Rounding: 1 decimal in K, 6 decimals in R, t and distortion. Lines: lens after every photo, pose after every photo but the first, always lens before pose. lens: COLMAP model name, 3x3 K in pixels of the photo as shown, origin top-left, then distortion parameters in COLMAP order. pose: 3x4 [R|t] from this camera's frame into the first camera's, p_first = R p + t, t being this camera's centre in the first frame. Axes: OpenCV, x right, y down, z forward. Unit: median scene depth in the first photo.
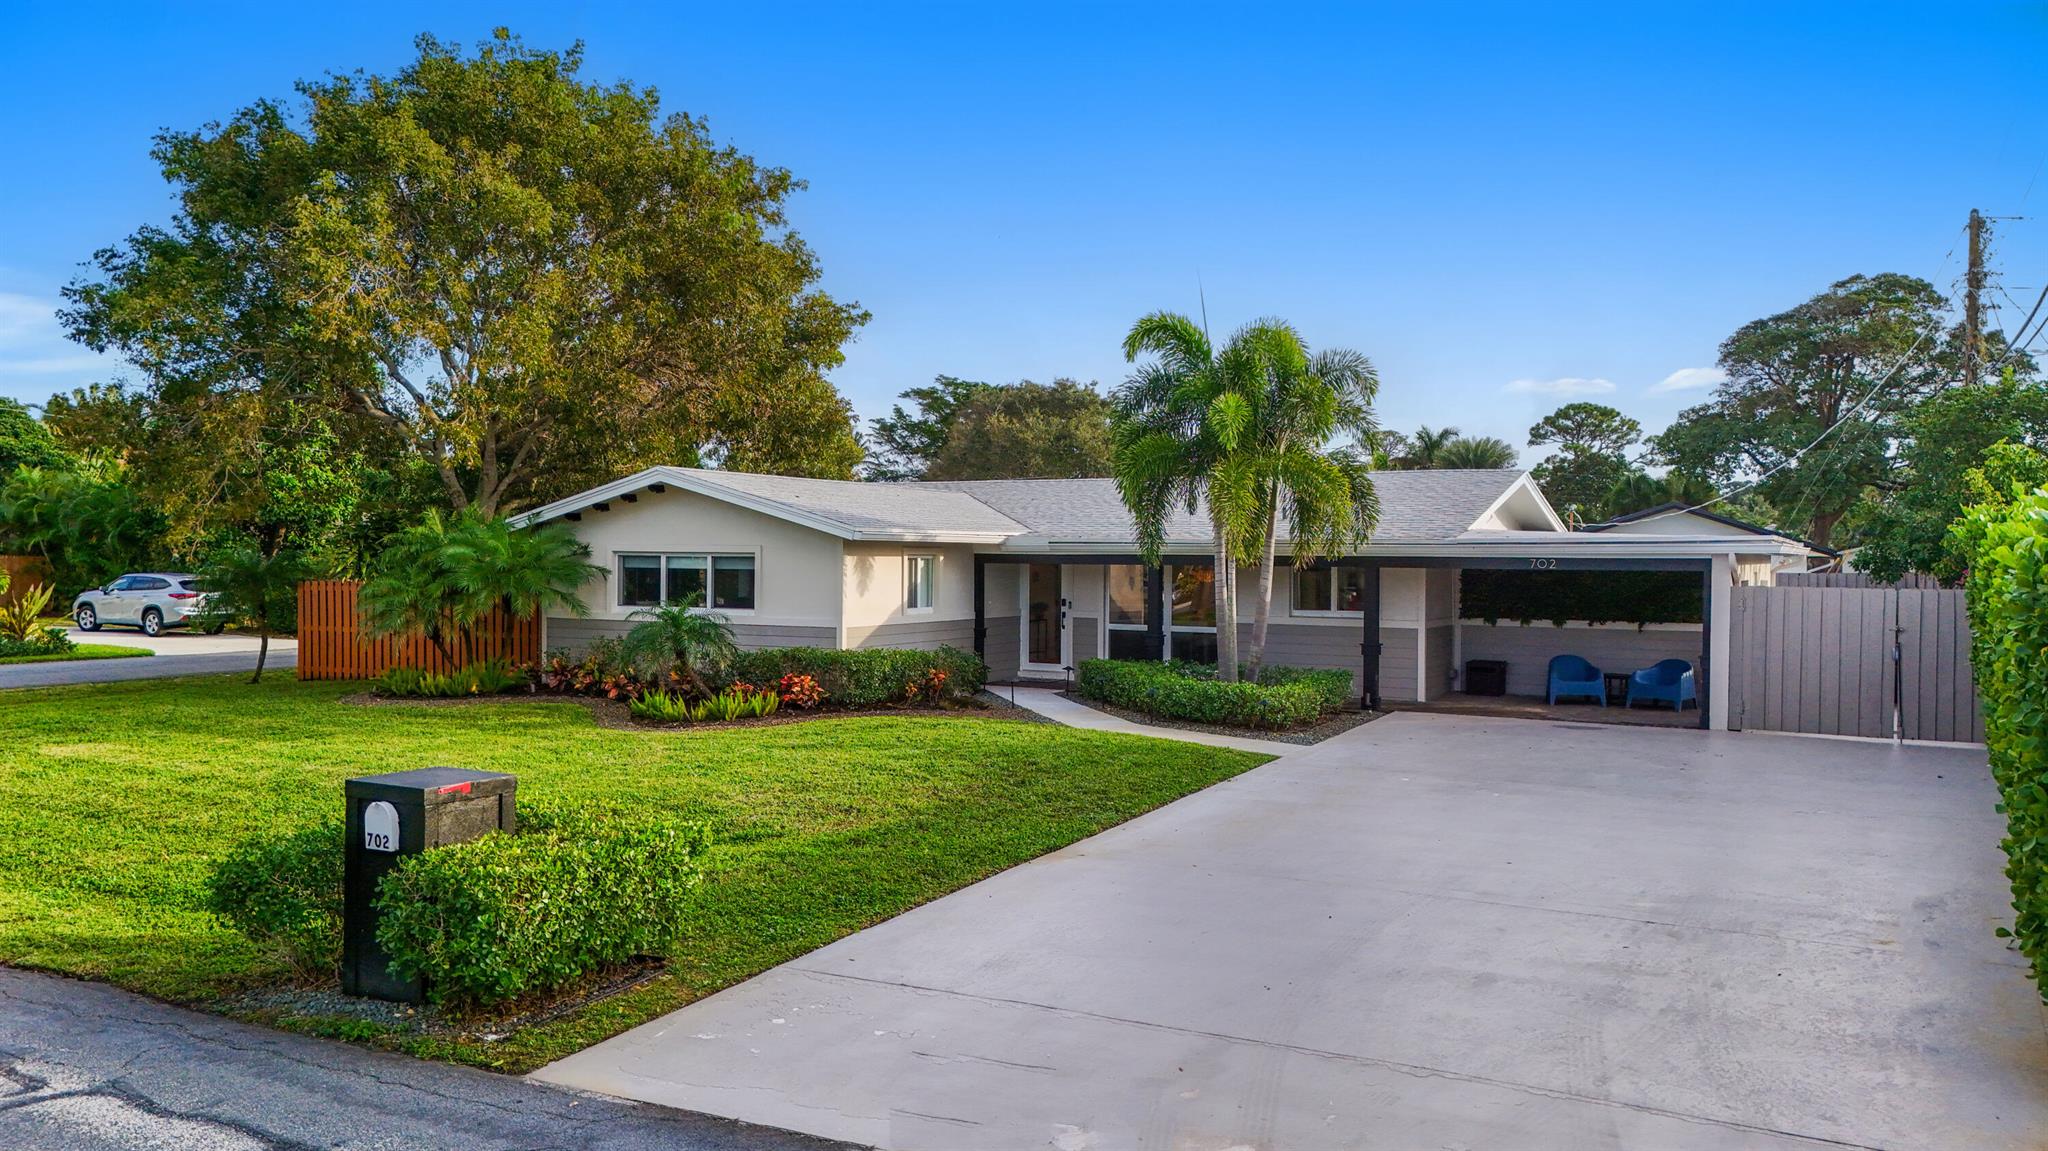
lens RADIAL K [[1513.1, 0, 1030.3], [0, 1513.1, 582.7], [0, 0, 1]] dist [0.076858, -0.085302]
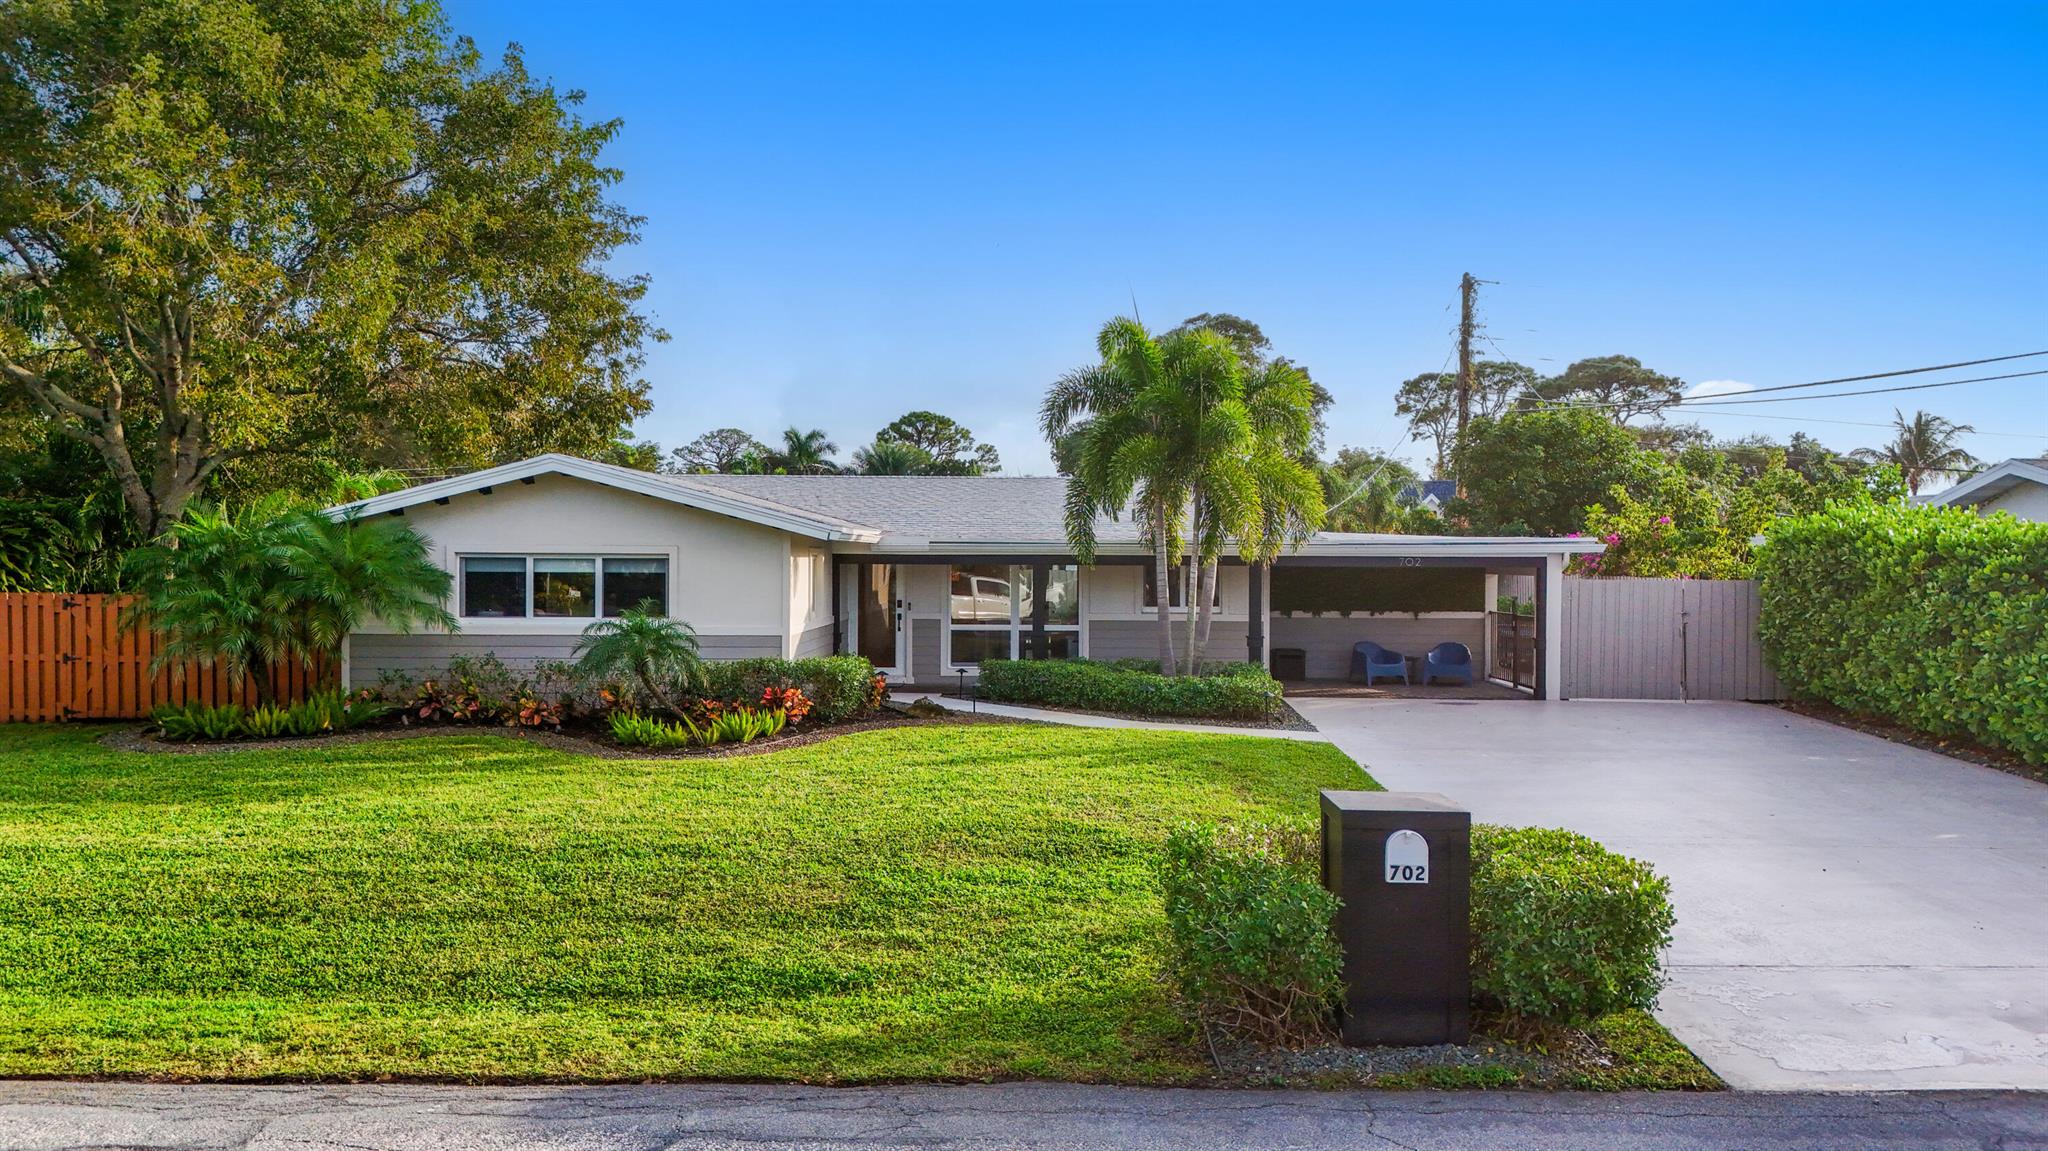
lens RADIAL K [[1505.6, 0, 1037.7], [0, 1505.6, 600.6], [0, 0, 1]] dist [0.079201, -0.085347]
pose [[0.886237, -0.017294, 0.462910, -0.389806], [0.010927, 0.999805, 0.016433, -0.004544], [-0.463104, -0.009505, 0.886253, 0.111977]]
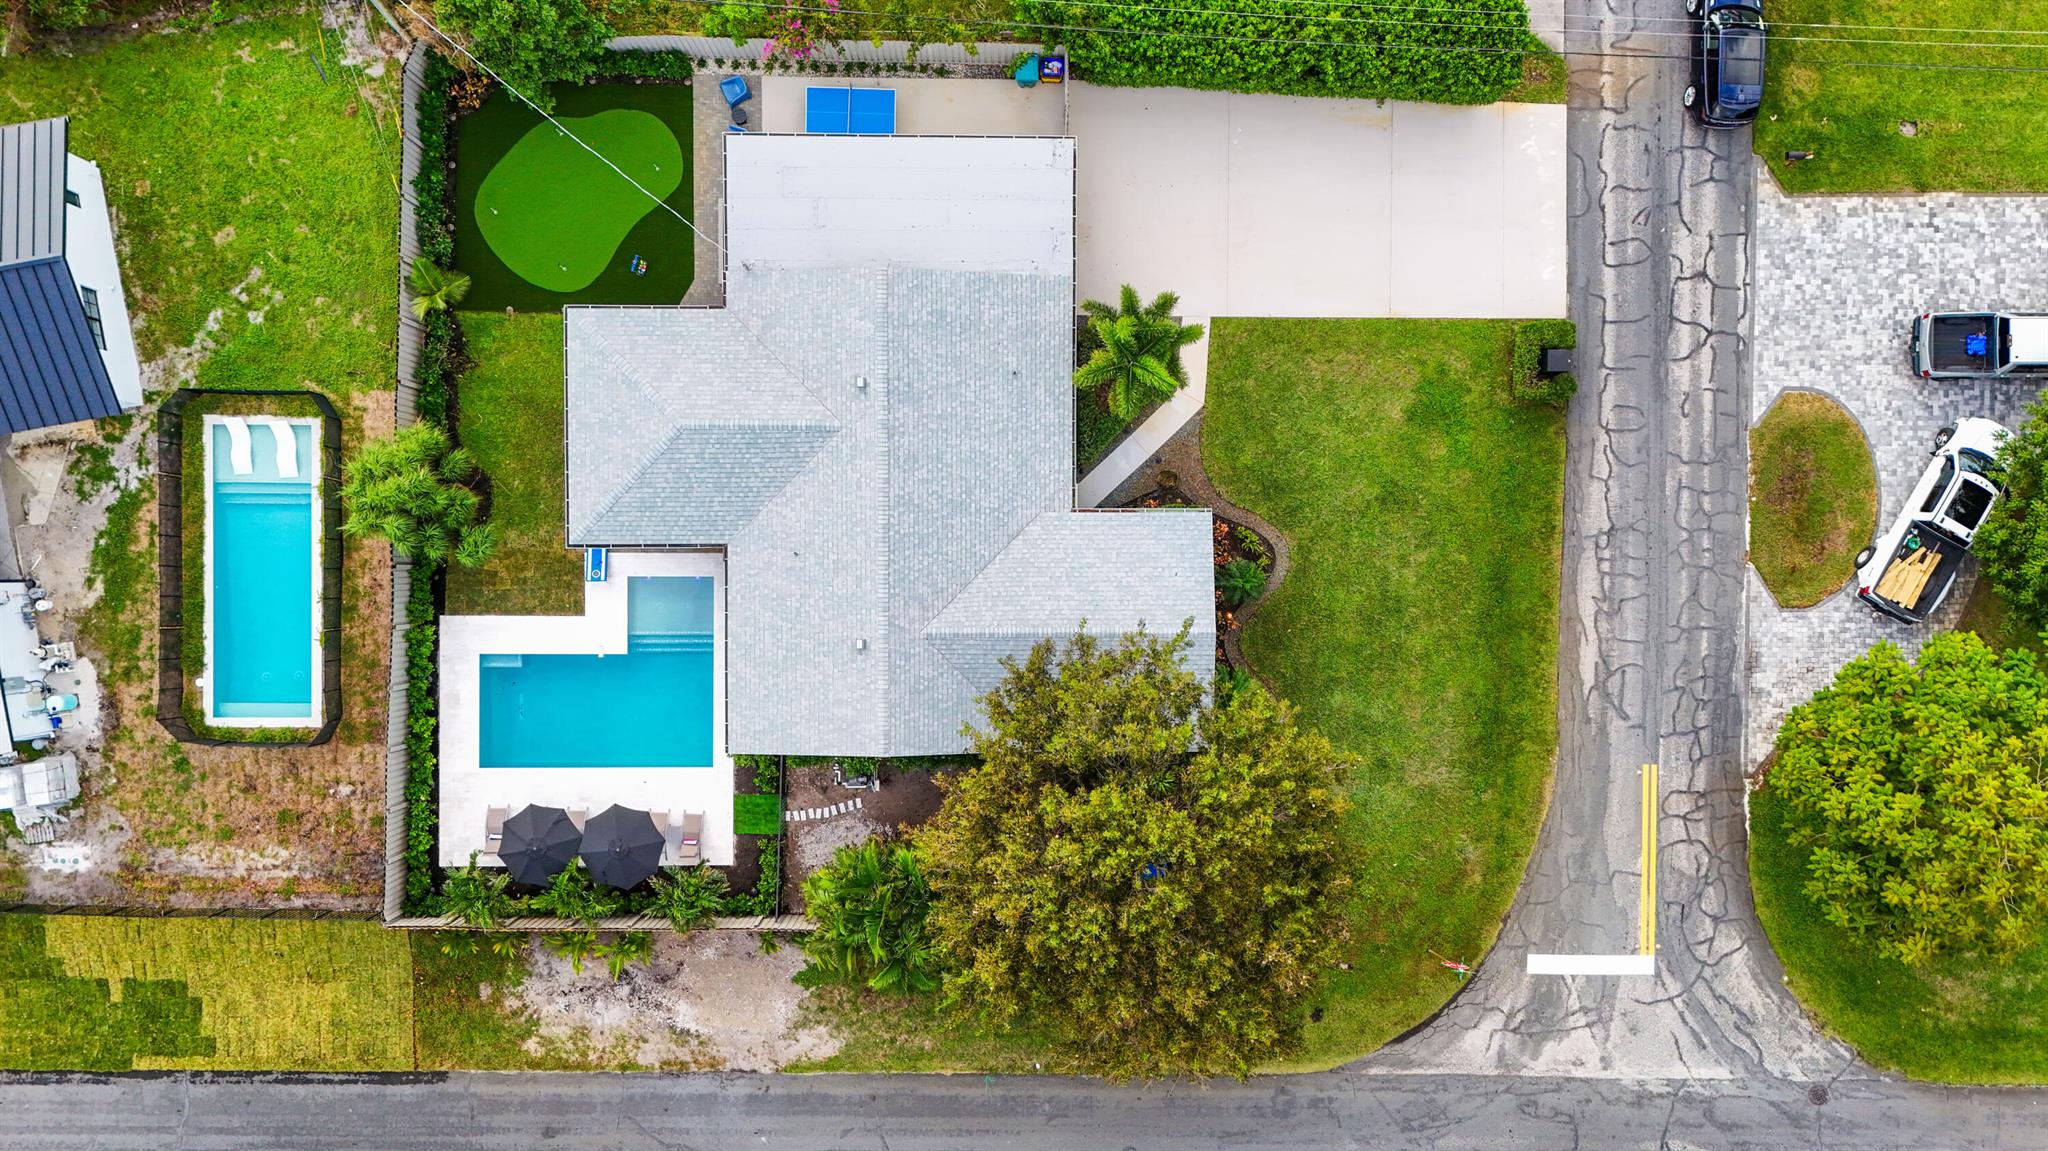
lens RADIAL K [[1513.1, 0, 1030.3], [0, 1513.1, 582.7], [0, 0, 1]] dist [0.076858, -0.085302]
pose [[-0.482593, -0.875740, -0.013527, -0.043112], [-0.008143, -0.010957, 0.999907, -2.006264], [-0.875807, 0.482658, -0.001843, 1.159839]]
